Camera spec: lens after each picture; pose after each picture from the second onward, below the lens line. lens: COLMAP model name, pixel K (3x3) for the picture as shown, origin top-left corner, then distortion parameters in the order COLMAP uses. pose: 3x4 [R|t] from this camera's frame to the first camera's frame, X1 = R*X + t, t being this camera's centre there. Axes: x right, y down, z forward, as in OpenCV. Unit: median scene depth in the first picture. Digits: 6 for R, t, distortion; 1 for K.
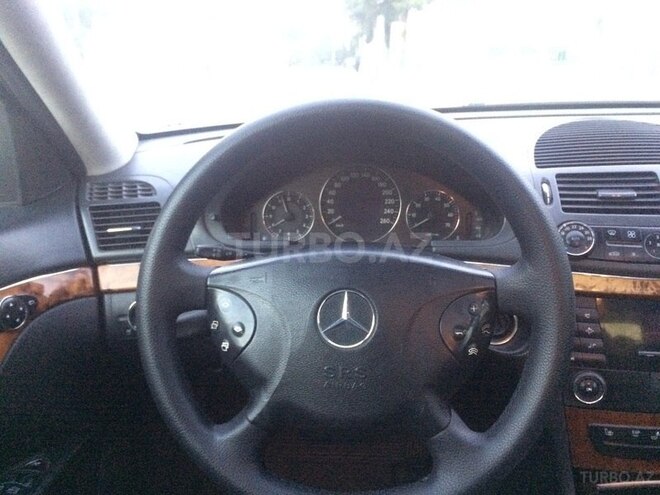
lens RADIAL K [[565.5, 0, 331.4], [0, 565.5, 245.5], [0, 0, 1]] dist [0.050338, -0.015392]
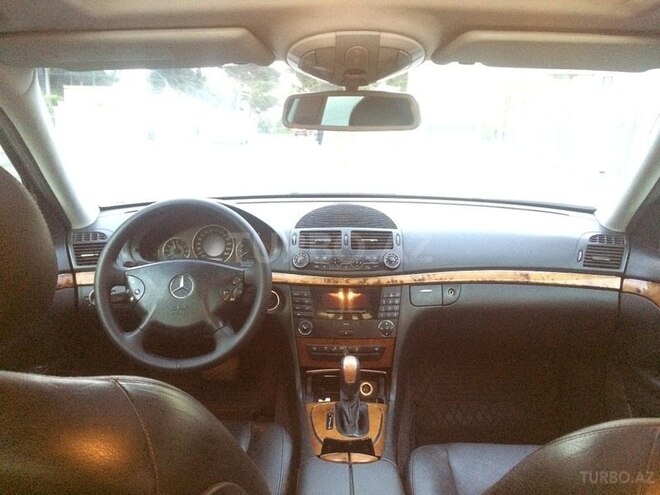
lens RADIAL K [[565.5, 0, 327.6], [0, 565.5, 249.1], [0, 0, 1]] dist [0.050338, -0.015392]
pose [[0.998626, 0.010651, 0.051319, 0.385910], [-0.005290, 0.994618, -0.103479, 0.159225], [-0.052145, 0.103065, 0.993307, -1.088393]]
